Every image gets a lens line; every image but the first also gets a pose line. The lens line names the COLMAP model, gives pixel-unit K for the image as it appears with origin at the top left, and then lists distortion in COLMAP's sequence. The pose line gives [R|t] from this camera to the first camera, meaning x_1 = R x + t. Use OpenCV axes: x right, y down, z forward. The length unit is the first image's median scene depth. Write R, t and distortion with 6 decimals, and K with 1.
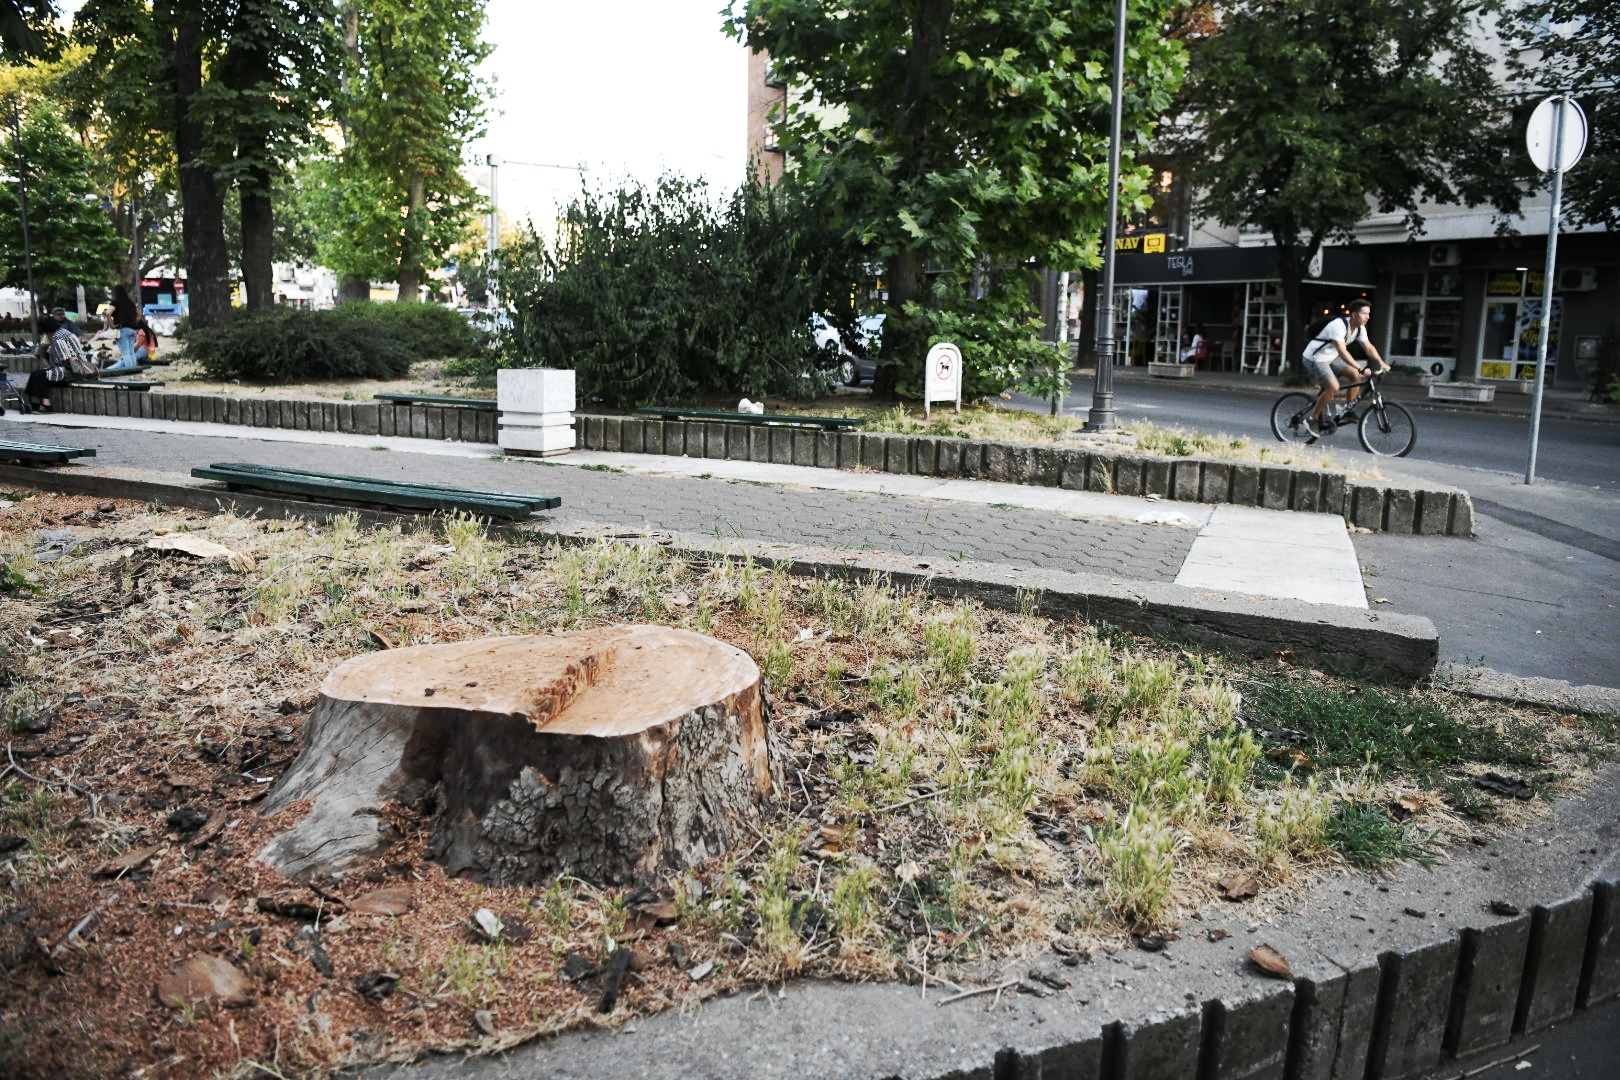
lens RADIAL K [[1093.8, 0, 810.0], [0, 1093.8, 540.0], [0, 0, 1]] dist [-0.069844, 0.003858]
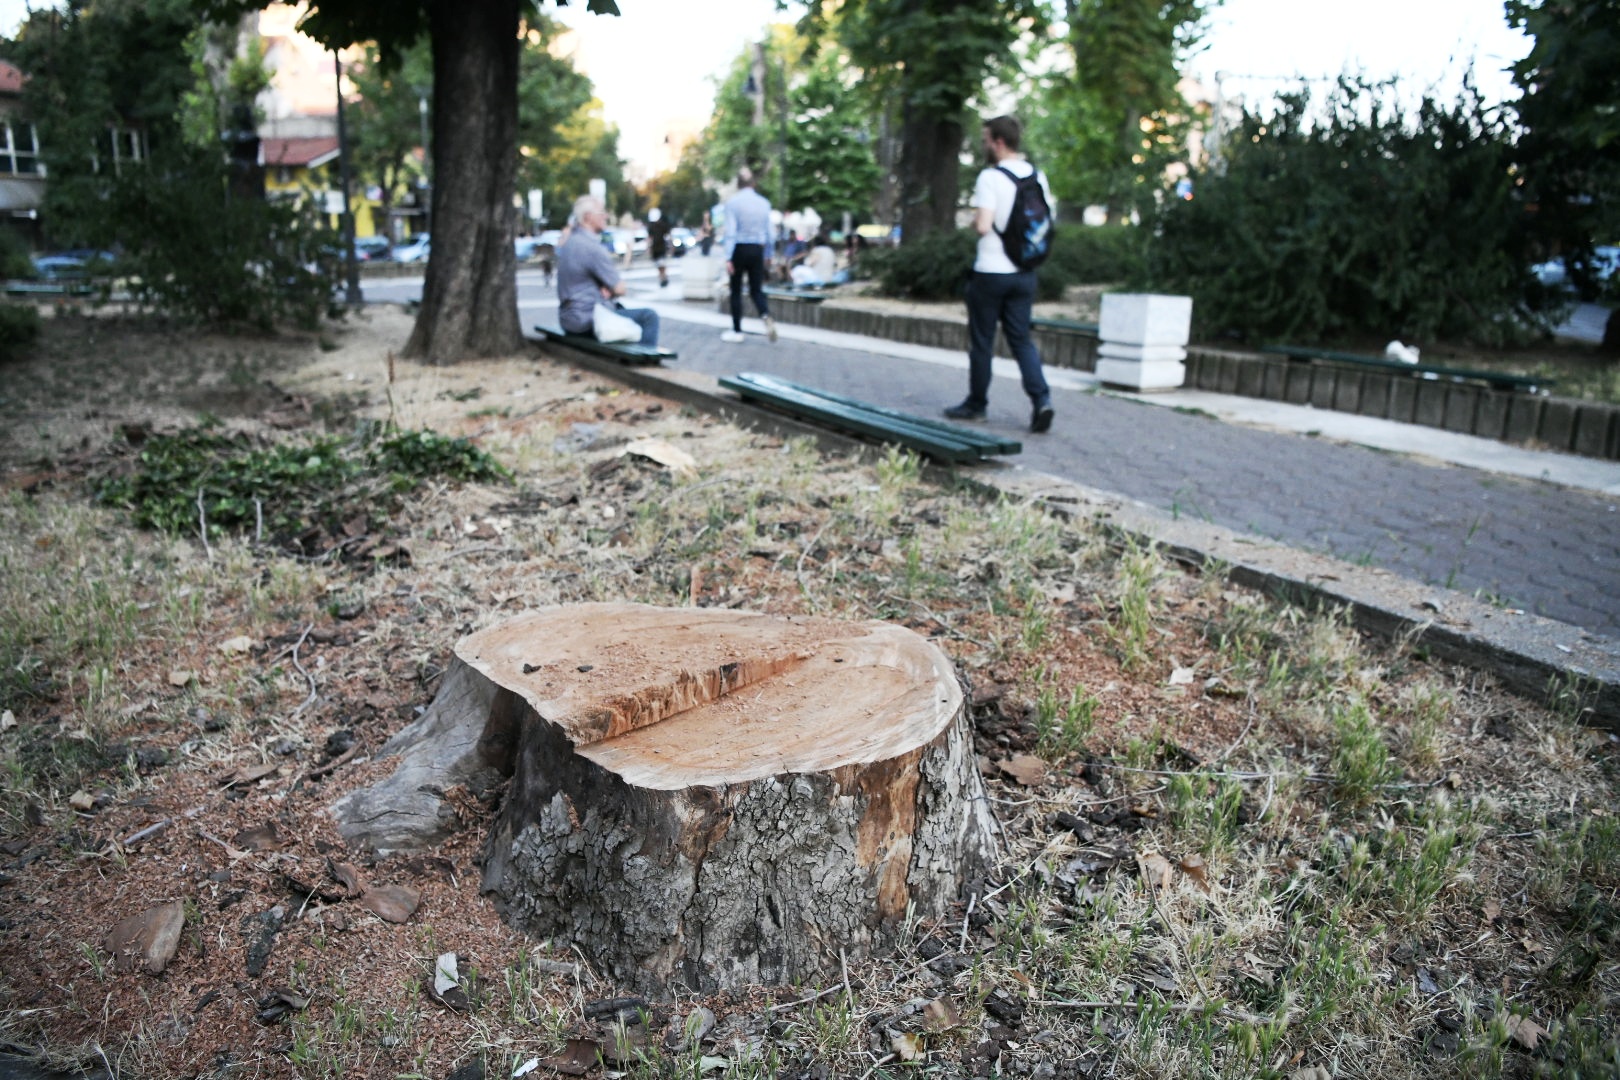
lens RADIAL K [[1093.8, 0, 810.0], [0, 1093.8, 540.0], [0, 0, 1]] dist [-0.069844, 0.003858]
pose [[0.805912, 0.151644, -0.572284, 0.283089], [-0.114055, 0.988300, 0.101263, -0.065883], [0.580945, -0.016337, 0.813779, 0.438063]]
